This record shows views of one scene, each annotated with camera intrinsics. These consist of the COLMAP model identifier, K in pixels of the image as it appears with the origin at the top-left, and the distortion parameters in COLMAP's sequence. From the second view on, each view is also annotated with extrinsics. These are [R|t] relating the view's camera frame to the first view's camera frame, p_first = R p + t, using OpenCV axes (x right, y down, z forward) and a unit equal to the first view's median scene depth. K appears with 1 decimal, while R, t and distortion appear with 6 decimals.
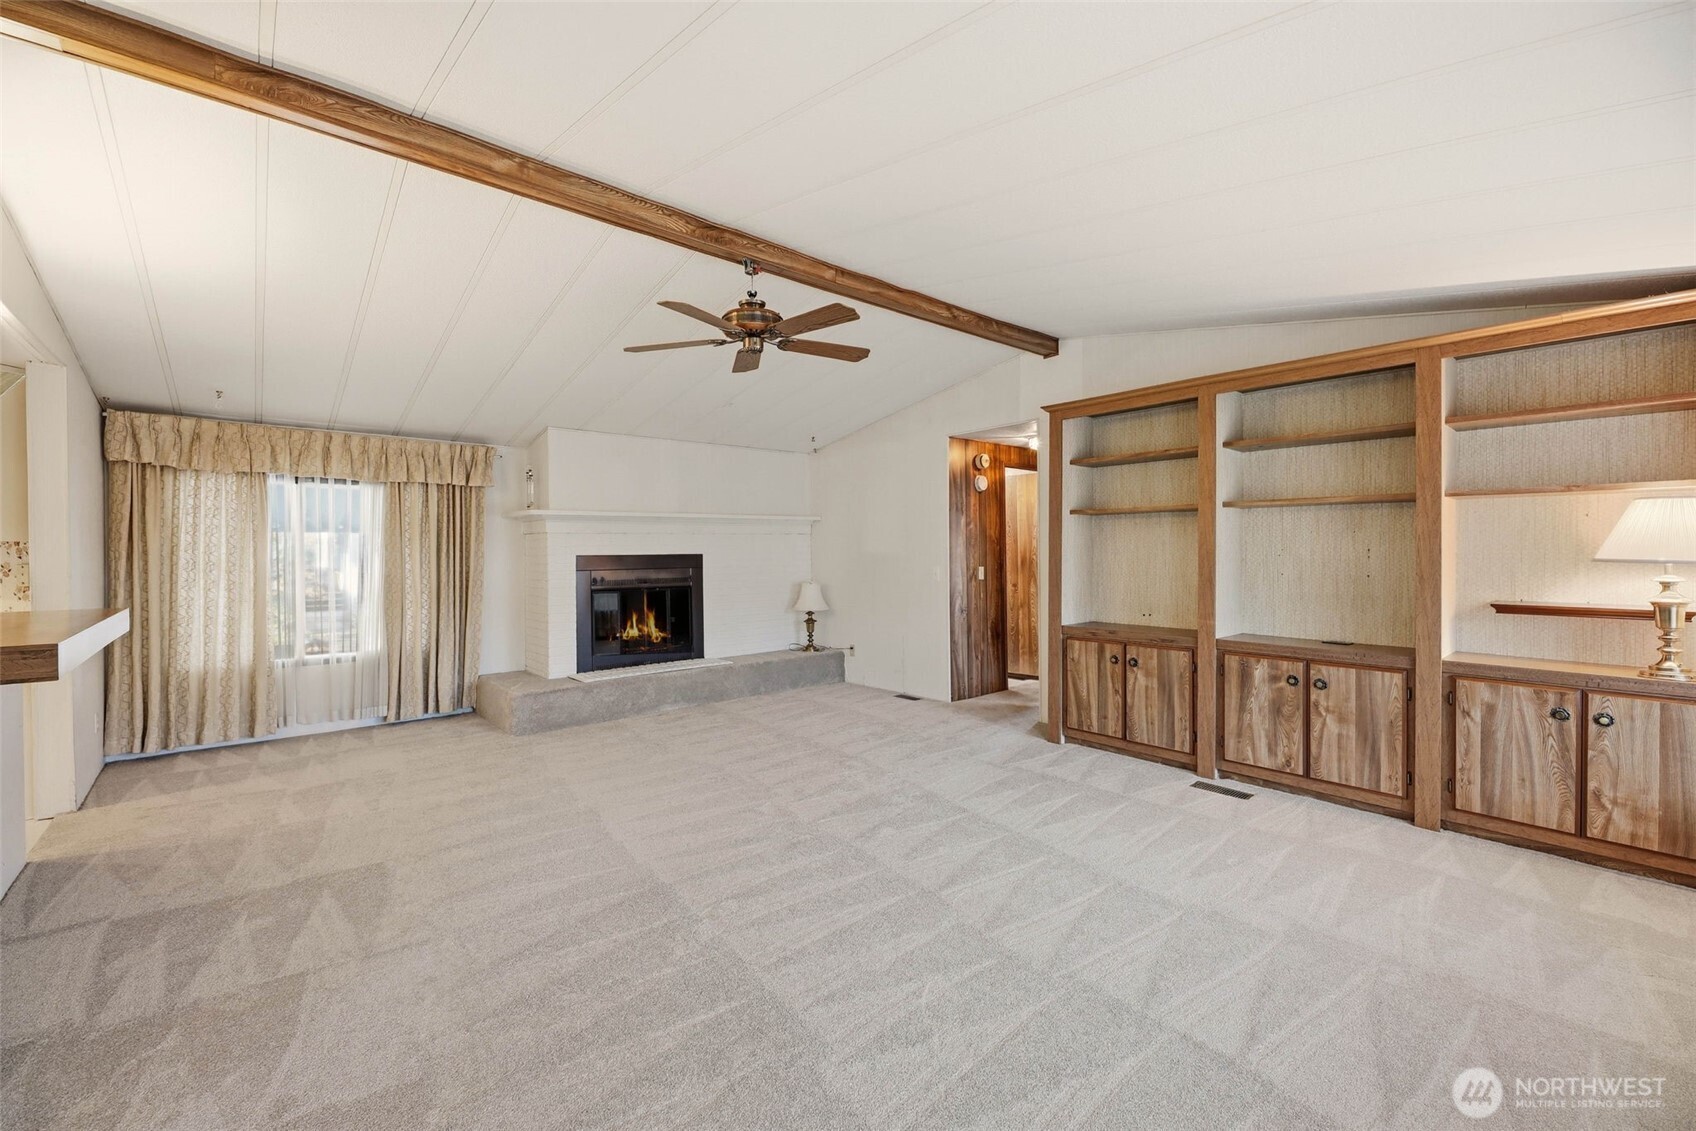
lens RADIAL K [[684.1, 0, 850.4], [0, 684.1, 557.3], [0, 0, 1]] dist [-0.000094, -0.000023]
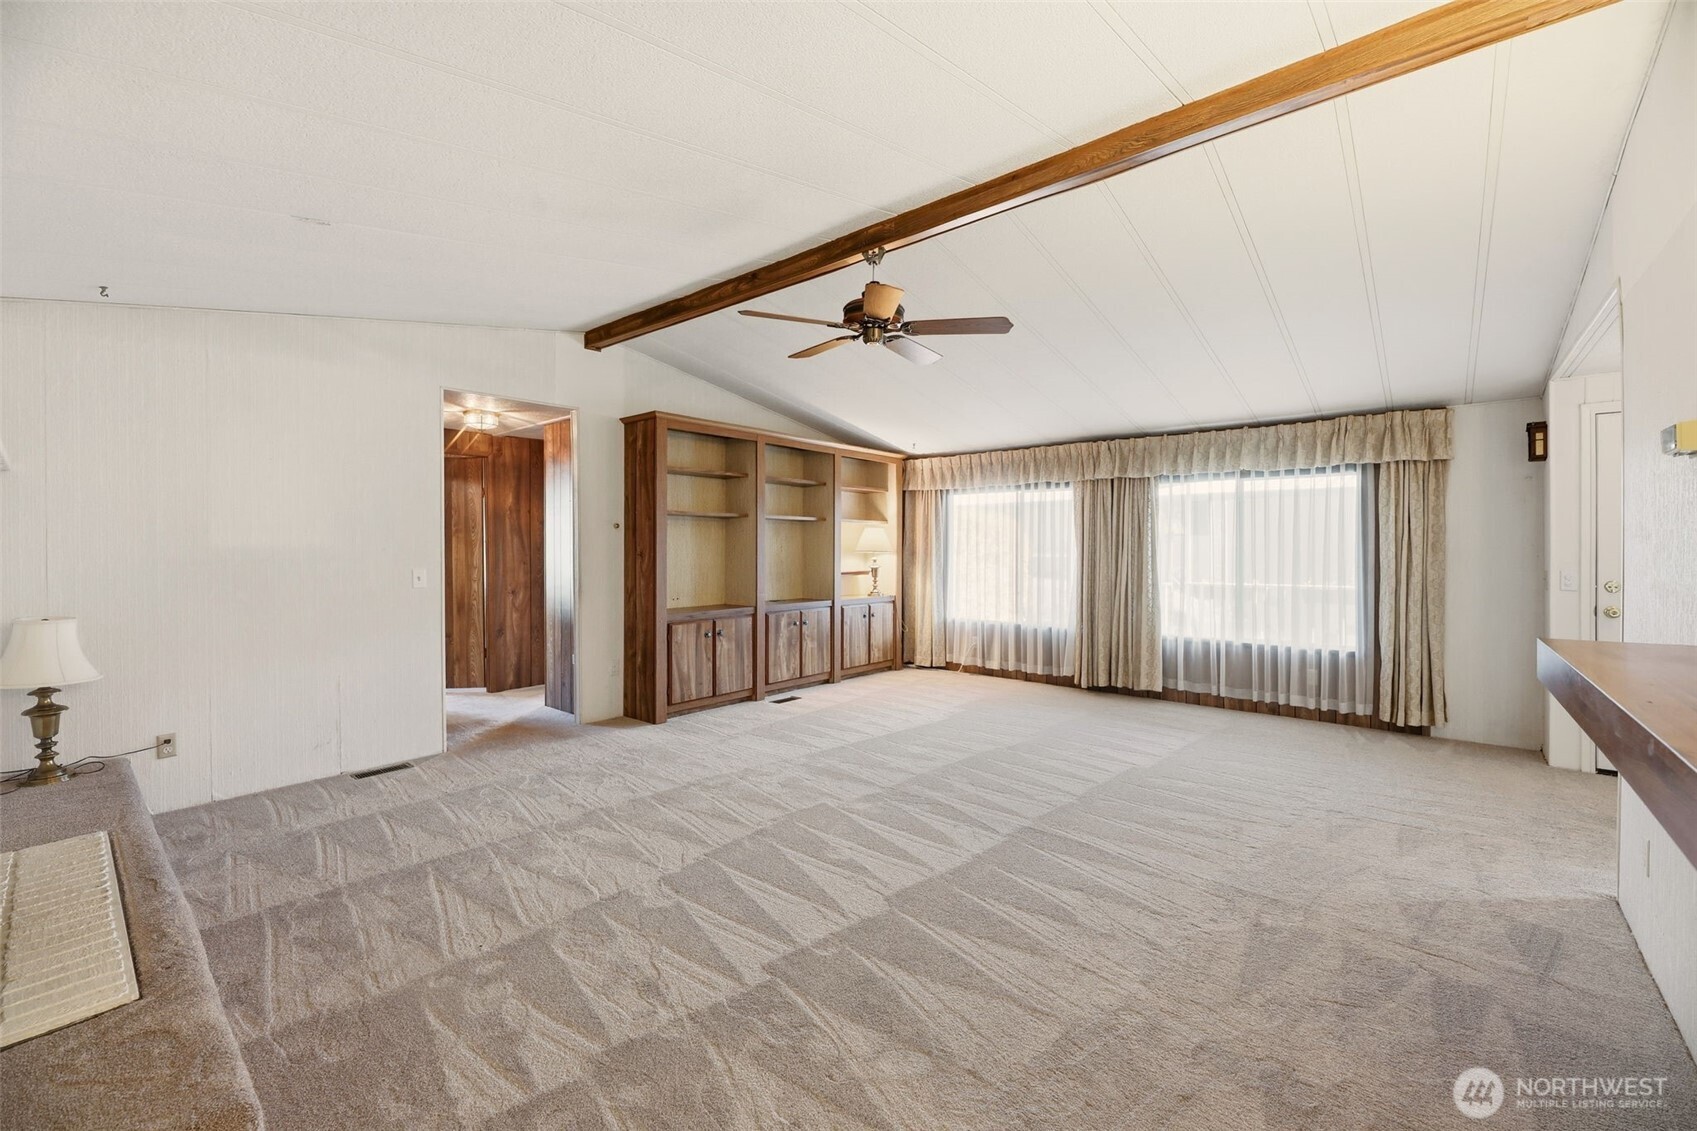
lens RADIAL K [[684.5, 0, 850.9], [0, 684.5, 557.3], [0, 0, 1]] dist [-0.000094, -0.000023]
pose [[-0.128217, -0.015579, 0.991624, -0.899012], [0.006827, 0.999839, 0.016591, -0.008807], [-0.991723, 0.008897, -0.128090, 0.926292]]
